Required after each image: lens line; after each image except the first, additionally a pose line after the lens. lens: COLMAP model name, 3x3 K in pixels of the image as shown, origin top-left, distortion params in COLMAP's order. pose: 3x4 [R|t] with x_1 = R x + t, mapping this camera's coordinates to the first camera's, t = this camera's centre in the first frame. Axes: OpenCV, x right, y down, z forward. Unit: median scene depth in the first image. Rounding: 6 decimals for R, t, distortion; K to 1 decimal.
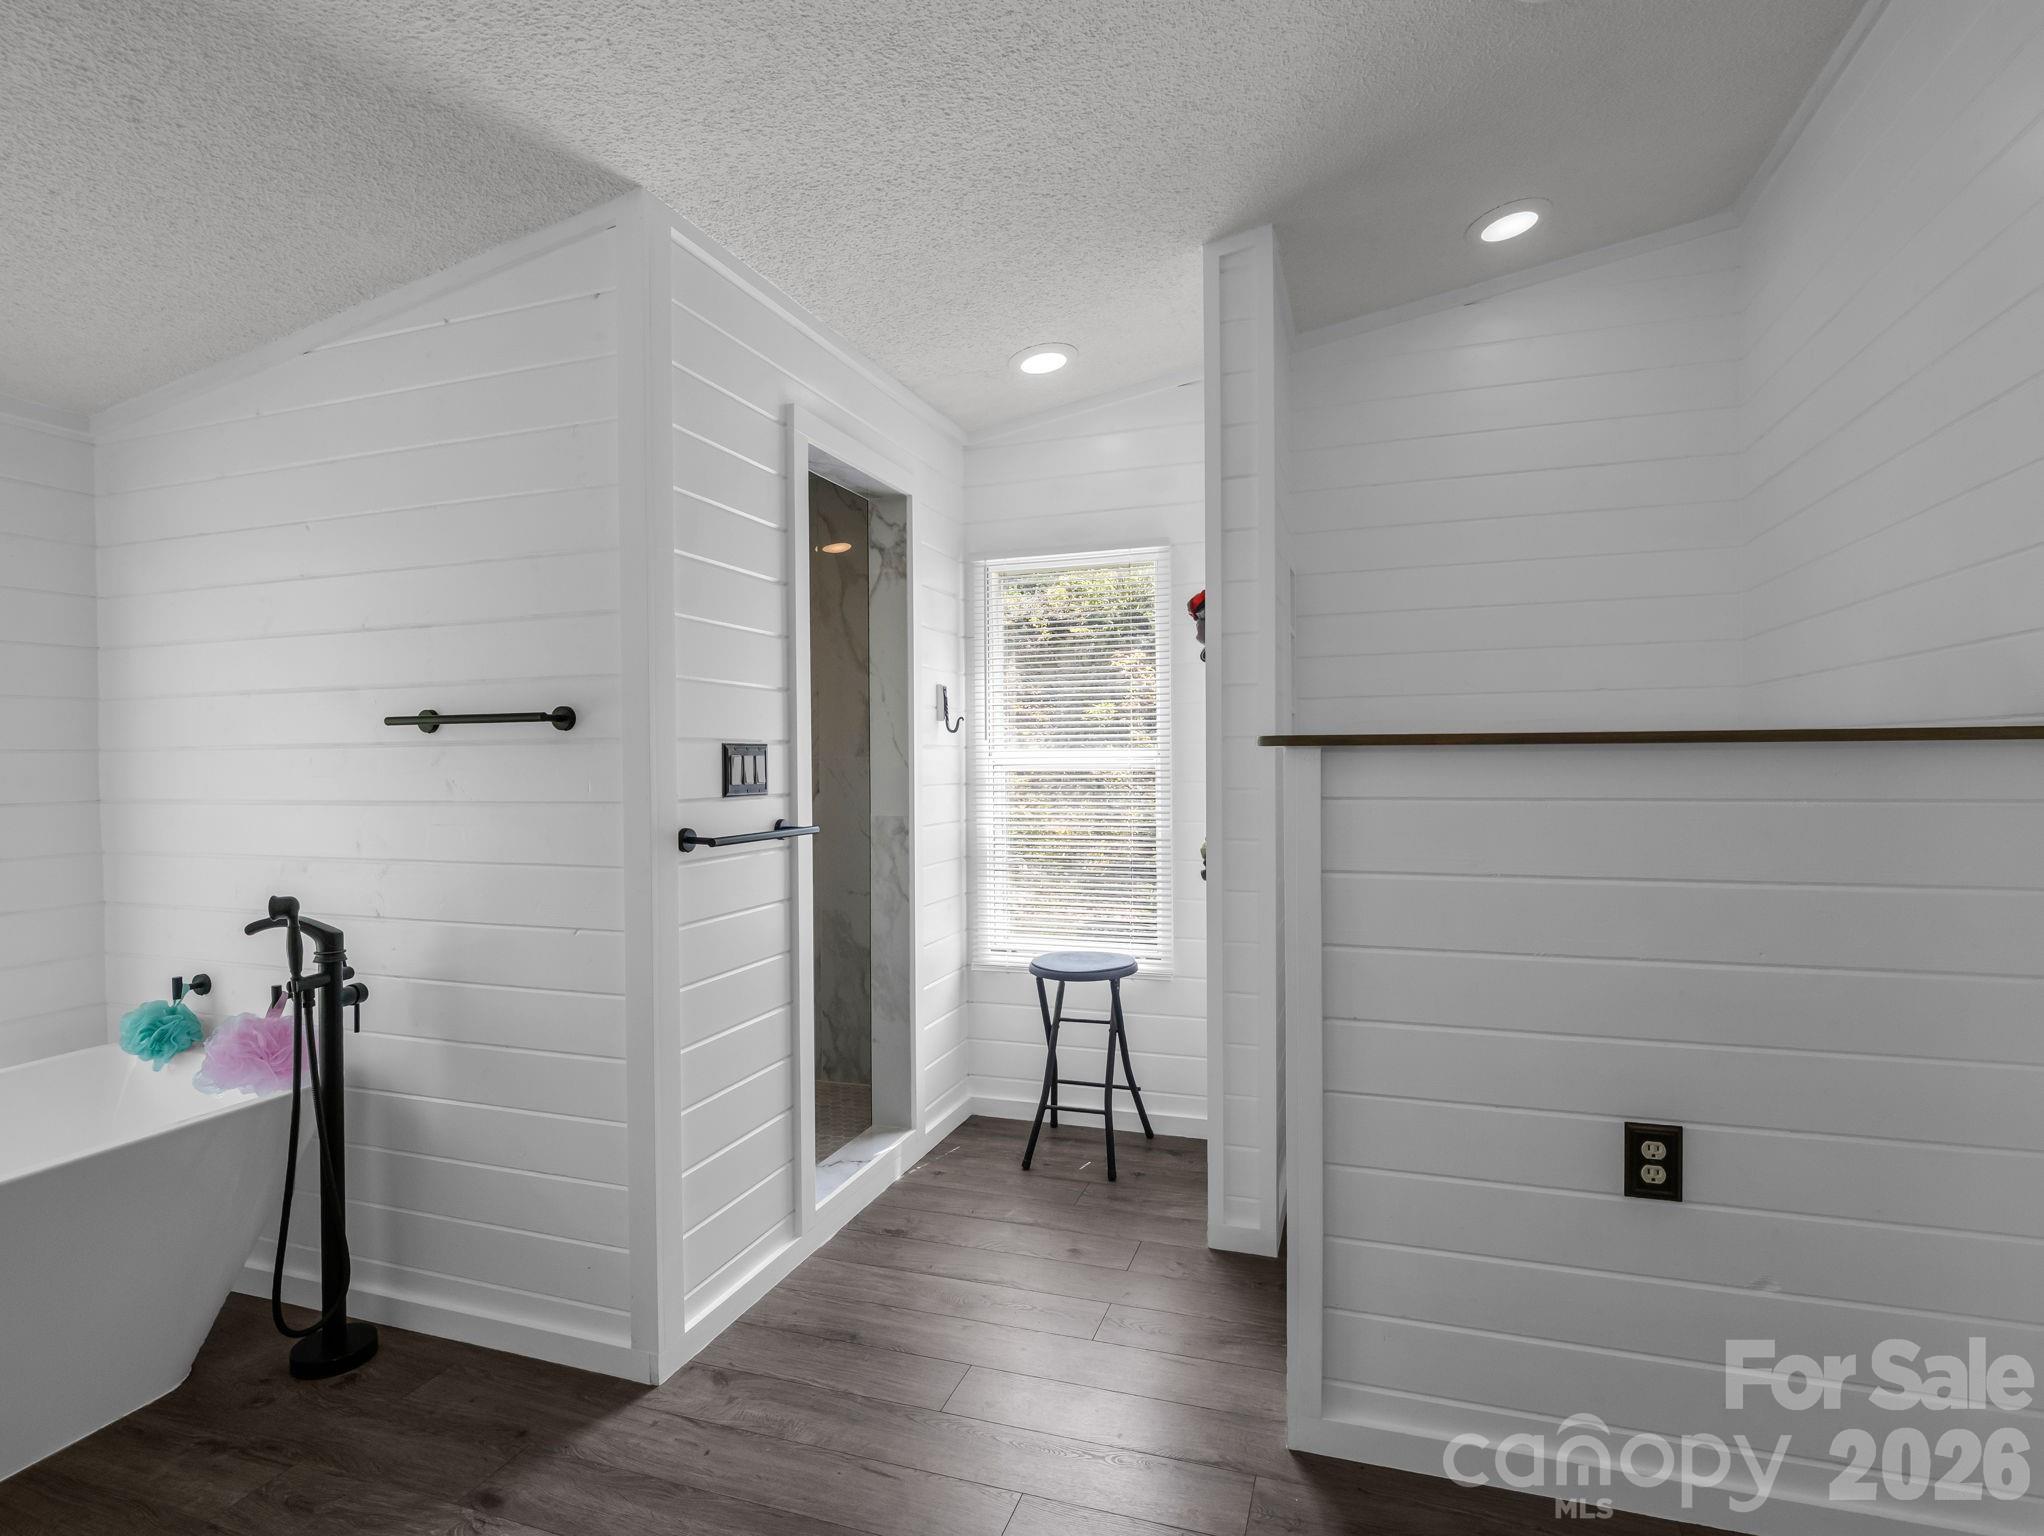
lens RADIAL K [[1037.2, 0, 1016.2], [0, 1037.2, 764.8], [0, 0, 1]] dist [0.000117, -0.000127]
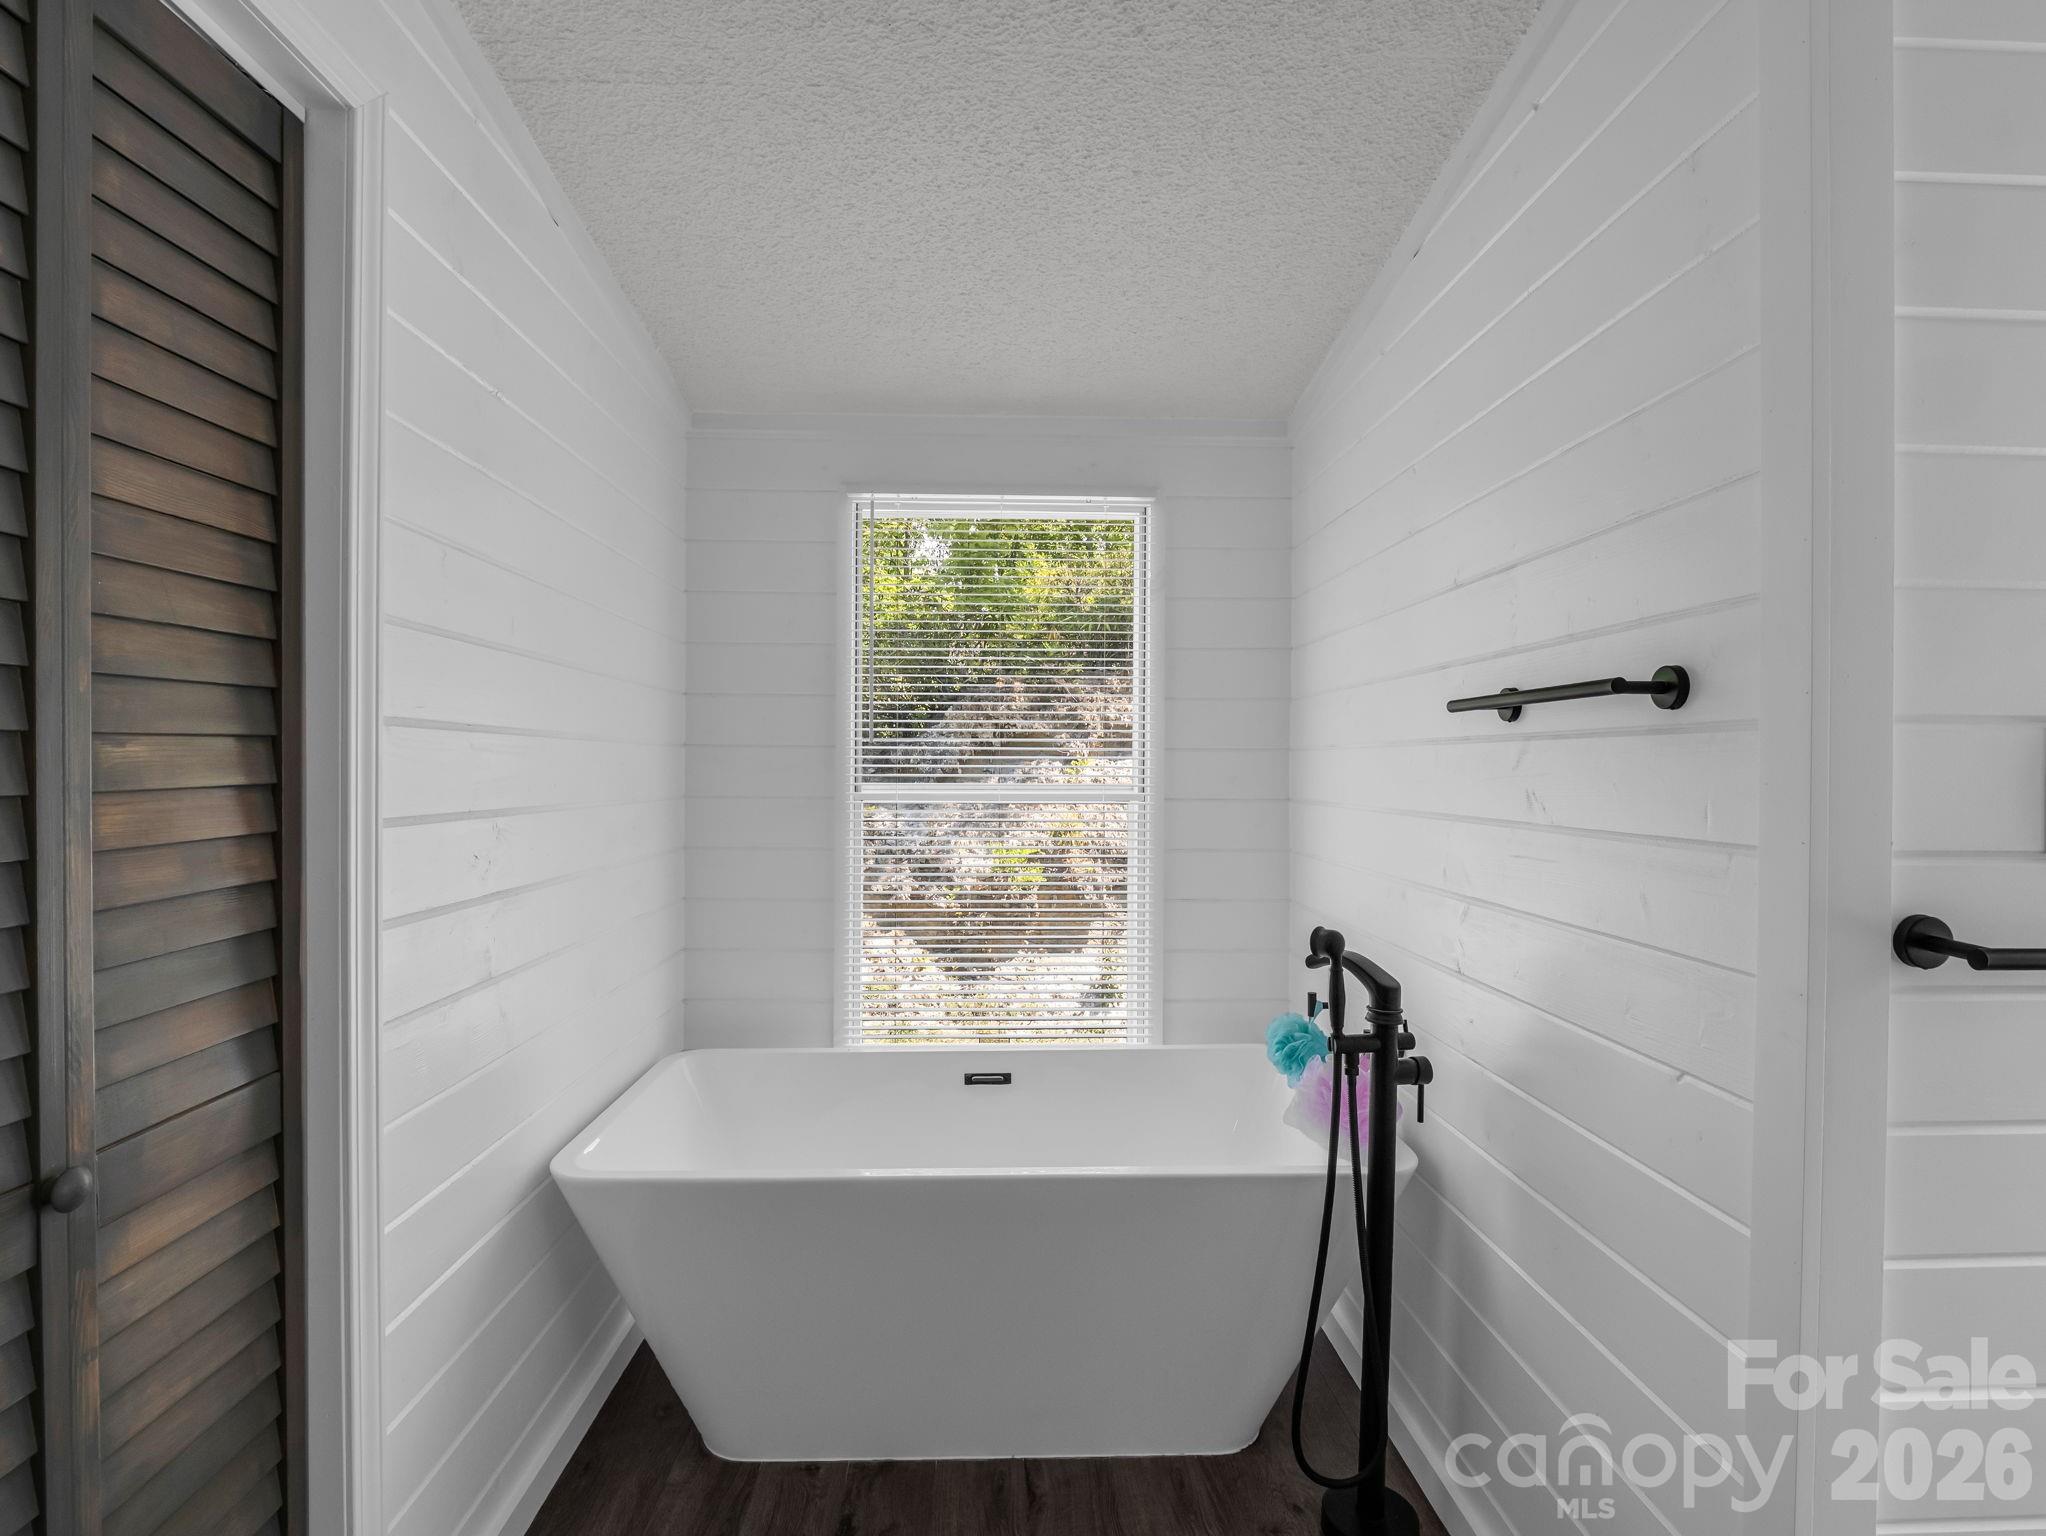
lens RADIAL K [[1038.3, 0, 1017.2], [0, 1038.3, 764.8], [0, 0, 1]] dist [0.000117, -0.000127]
pose [[0.340791, 0.010592, -0.940080, -0.029935], [-0.014162, 0.999881, 0.006132, -0.001403], [0.940033, 0.011224, 0.340900, 0.475652]]
